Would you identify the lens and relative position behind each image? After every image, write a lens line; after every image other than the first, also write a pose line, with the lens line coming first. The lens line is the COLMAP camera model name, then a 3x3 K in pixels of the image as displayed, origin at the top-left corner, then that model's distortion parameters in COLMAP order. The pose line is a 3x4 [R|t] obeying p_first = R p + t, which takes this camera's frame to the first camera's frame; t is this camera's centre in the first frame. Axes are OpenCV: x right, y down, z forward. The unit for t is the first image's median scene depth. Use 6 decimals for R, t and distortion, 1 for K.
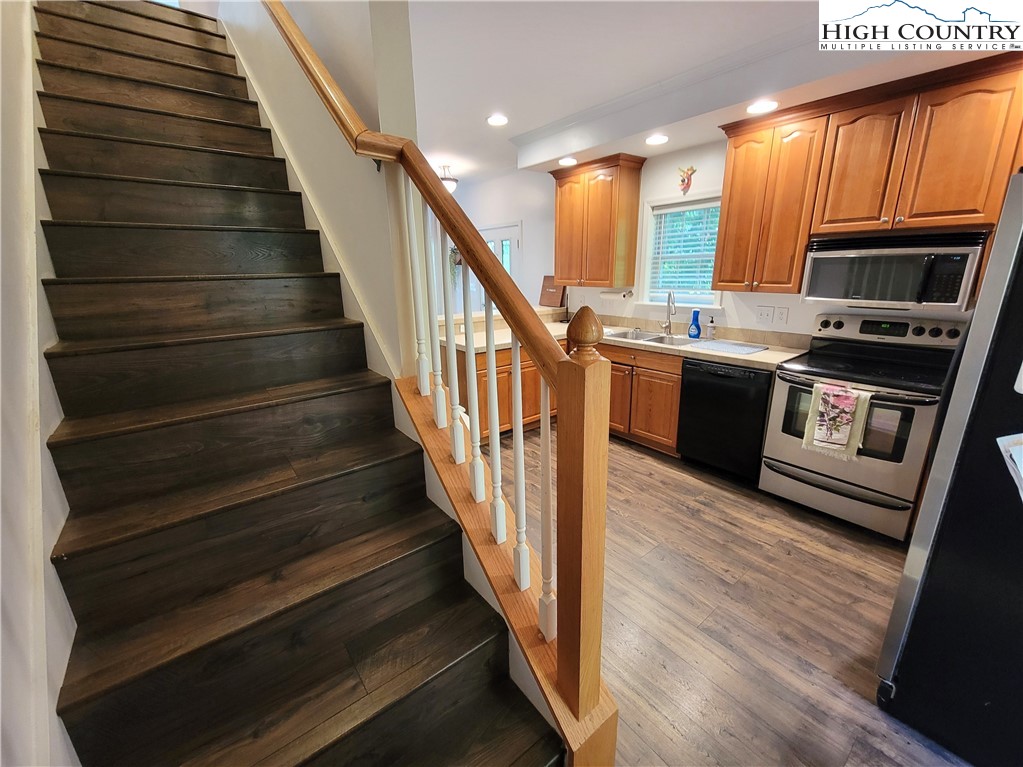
lens RADIAL K [[411.6, 0, 515.2], [0, 411.6, 380.1], [0, 0, 1]] dist [0.000470, -0.000084]
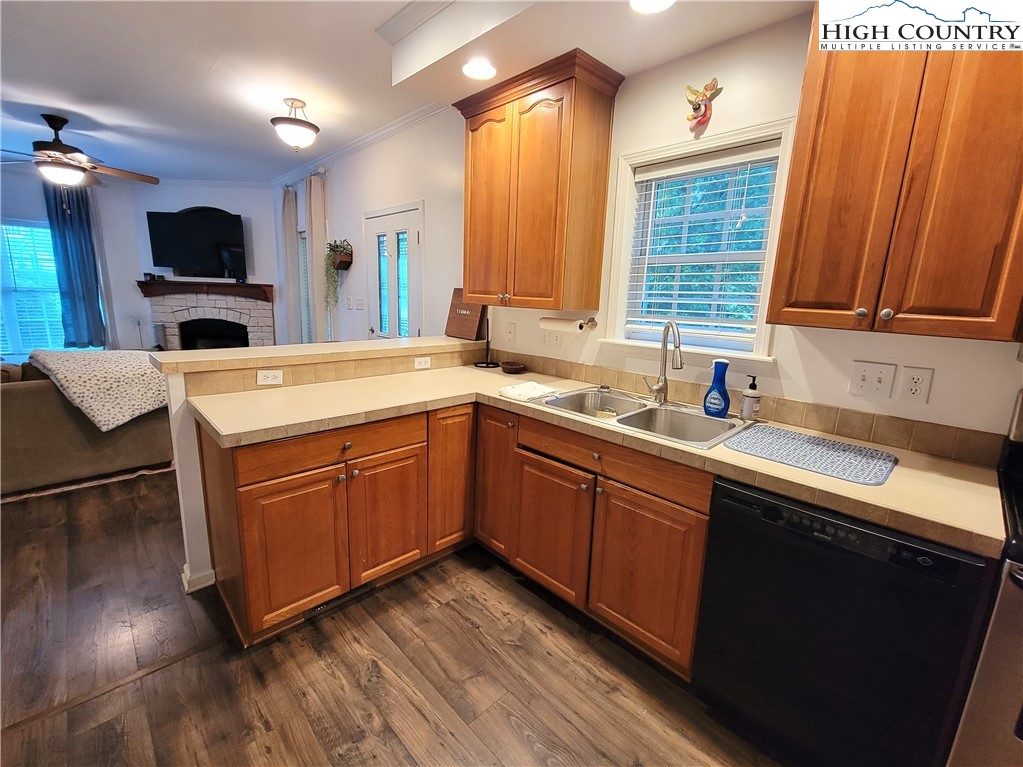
lens RADIAL K [[434.7, 0, 514.0], [0, 434.7, 379.1], [0, 0, 1]] dist [-0.000495, -0.000570]
pose [[0.994236, 0.031759, 0.102404, 0.168039], [-0.024482, 0.997137, -0.071547, -0.128578], [-0.104383, 0.068628, 0.992167, 0.620095]]
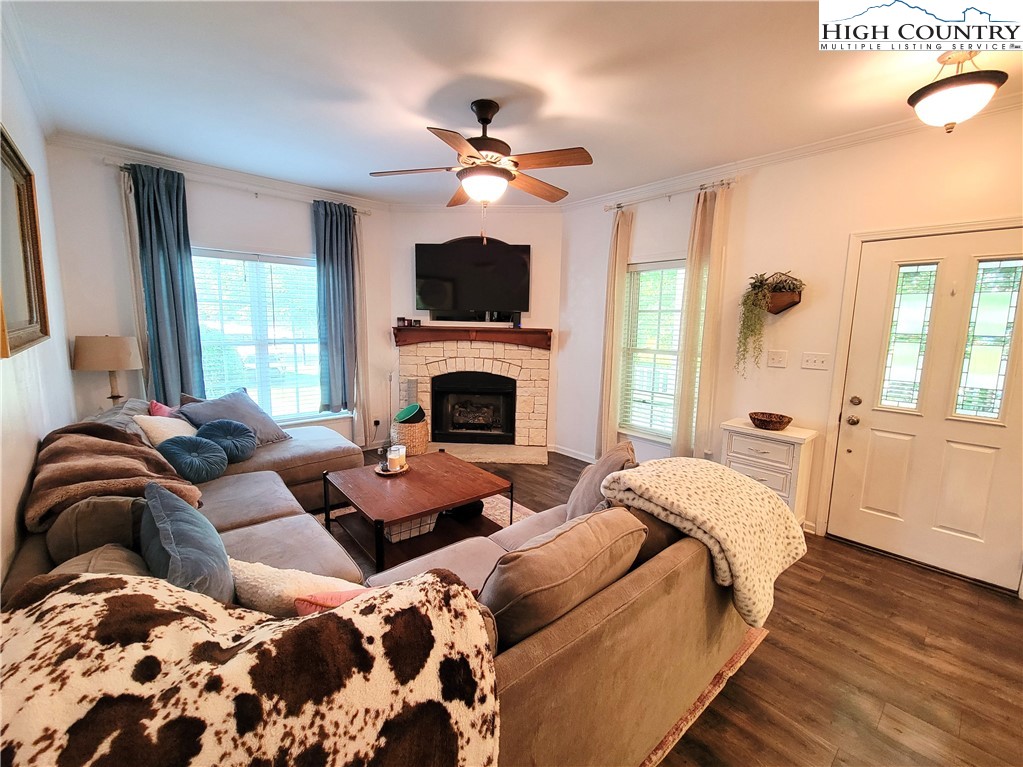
lens RADIAL K [[434.7, 0, 514.0], [0, 434.7, 379.1], [0, 0, 1]] dist [-0.000495, -0.000570]
pose [[0.998481, 0.027771, 0.047594, -0.969521], [-0.021488, 0.991572, -0.127766, -0.287772], [-0.050741, 0.126549, 0.990662, 1.137694]]
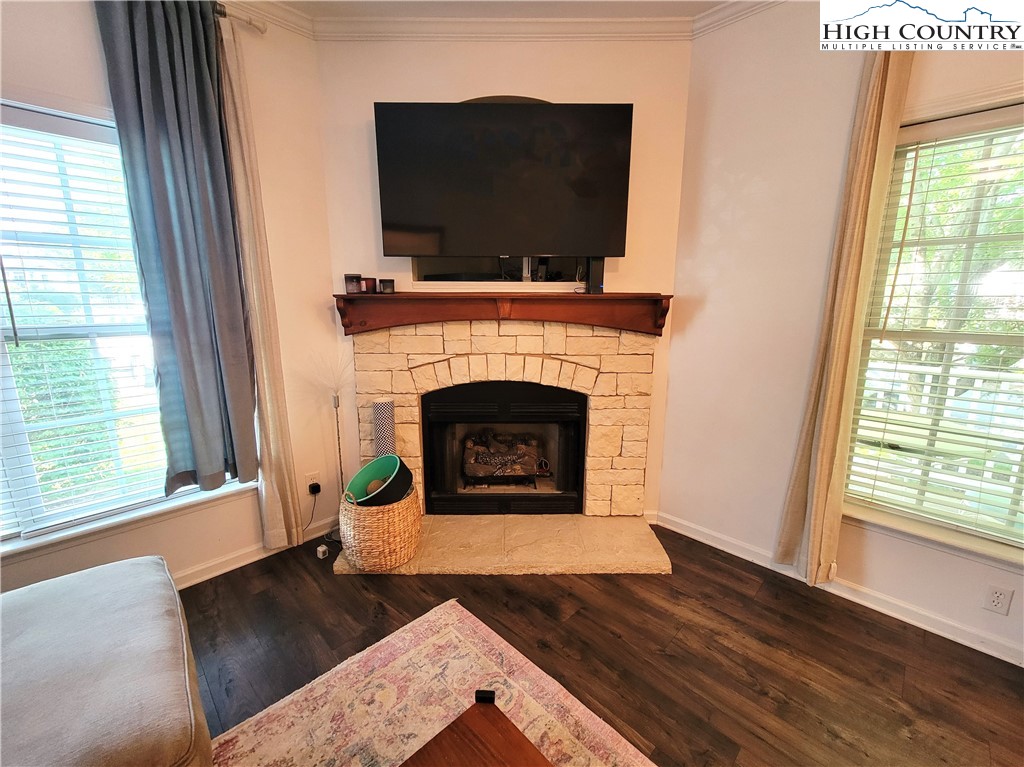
lens RADIAL K [[424.3, 0, 512.5], [0, 424.3, 379.1], [0, 0, 1]] dist [-0.001365, -0.000693]
pose [[0.994671, -0.005403, 0.102954, -1.114209], [0.012023, 0.997891, -0.063787, -0.476033], [-0.102392, 0.064685, 0.992639, 1.968623]]
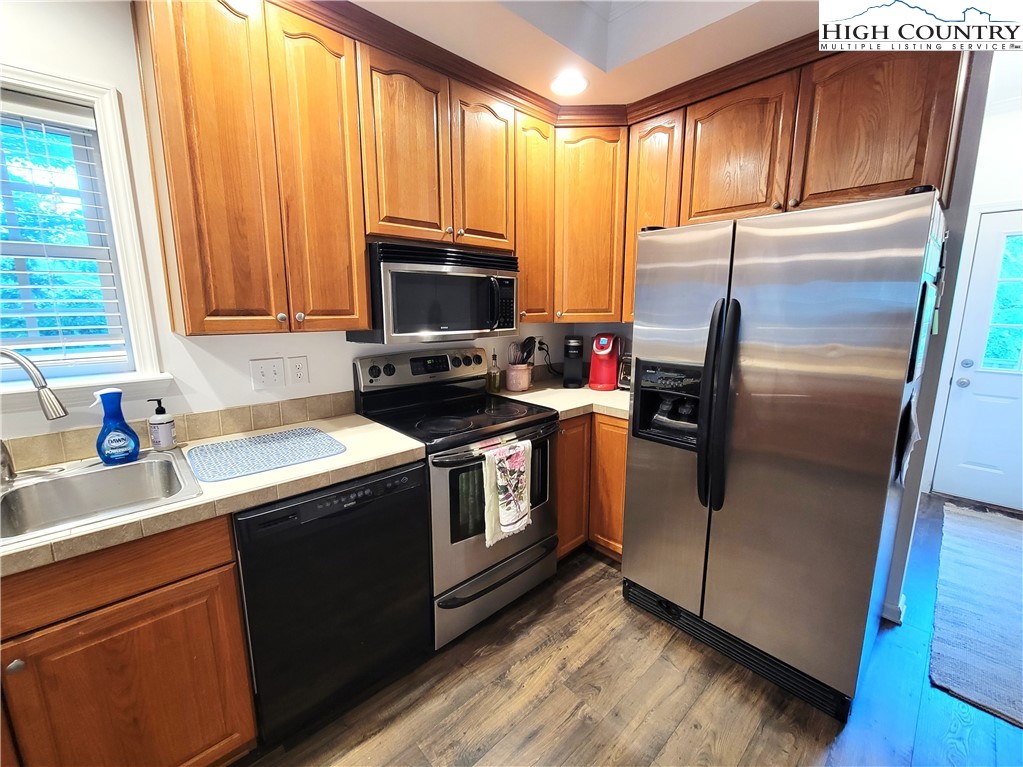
lens RADIAL K [[423.9, 0, 512.0], [0, 423.9, 379.1], [0, 0, 1]] dist [-0.001365, -0.000693]
pose [[-0.071368, -0.159480, 0.984618, 0.042095], [0.261885, 0.949508, 0.172776, -0.185763], [-0.962457, 0.270188, -0.025999, 0.801116]]
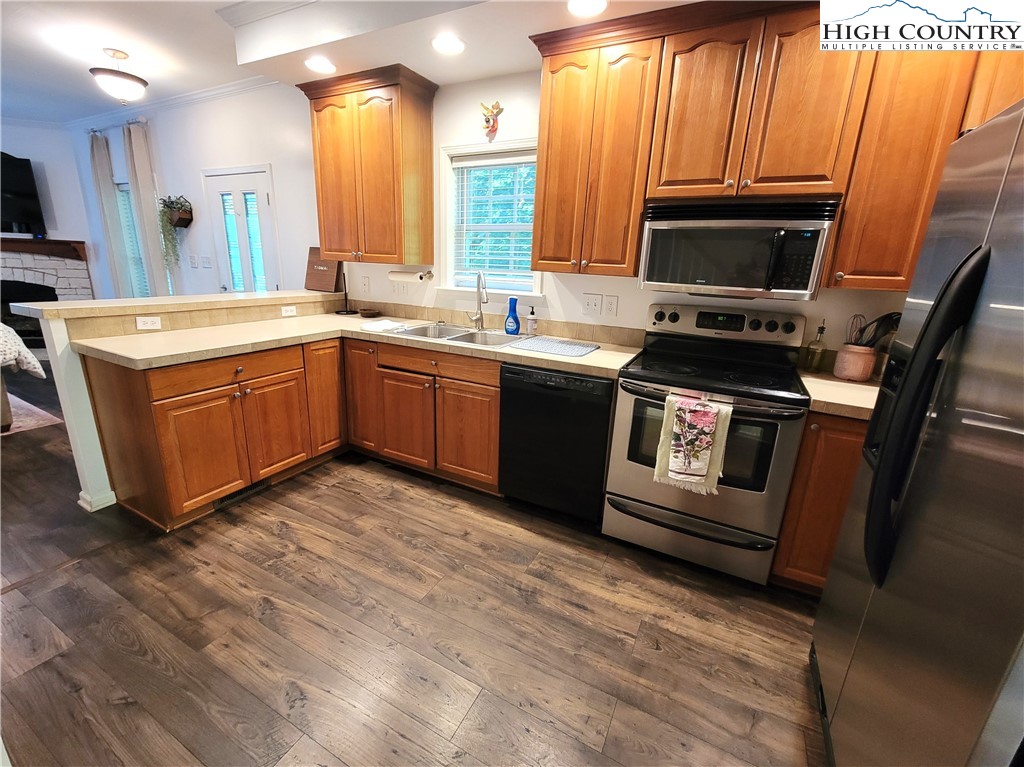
lens RADIAL K [[424.3, 0, 512.5], [0, 424.3, 379.1], [0, 0, 1]] dist [-0.001365, -0.000693]
pose [[0.912900, -0.056188, 0.404298, 0.140365], [0.052490, 0.998416, 0.020234, -0.044164], [-0.404795, 0.002750, 0.914403, 0.350521]]
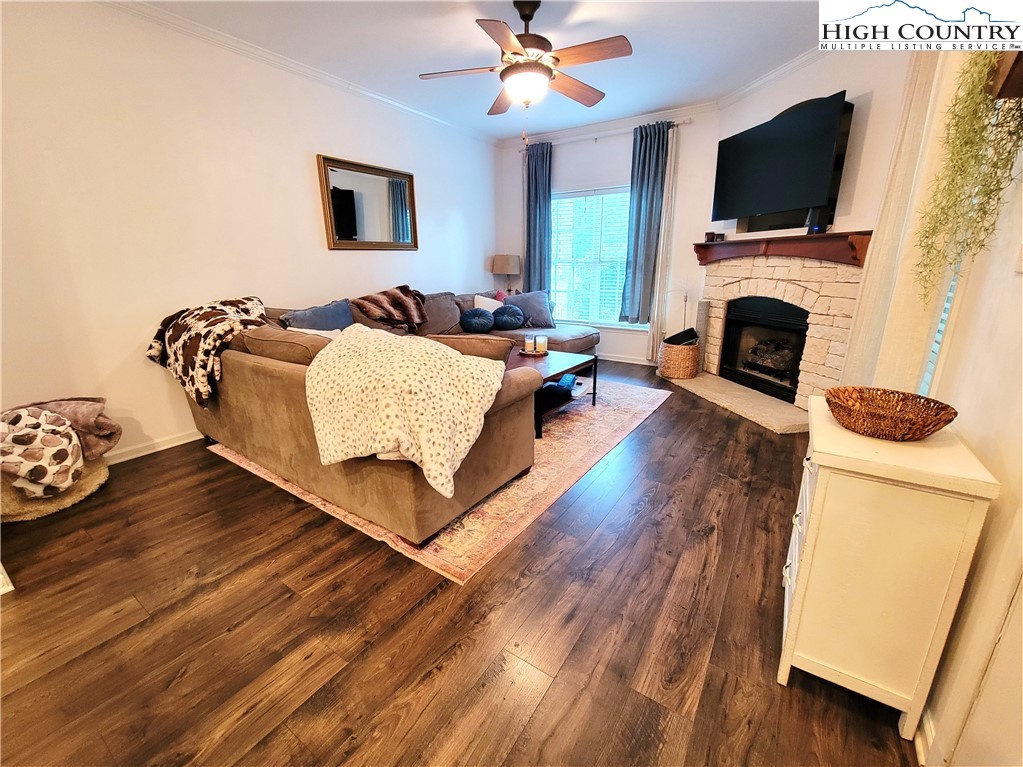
lens RADIAL K [[423.9, 0, 512.0], [0, 423.9, 379.1], [0, 0, 1]] dist [-0.001365, -0.000693]
pose [[0.292898, 0.265251, -0.918614, -0.048177], [-0.248447, 0.948862, 0.194769, -0.353045], [0.923301, 0.171179, 0.343821, 1.705838]]
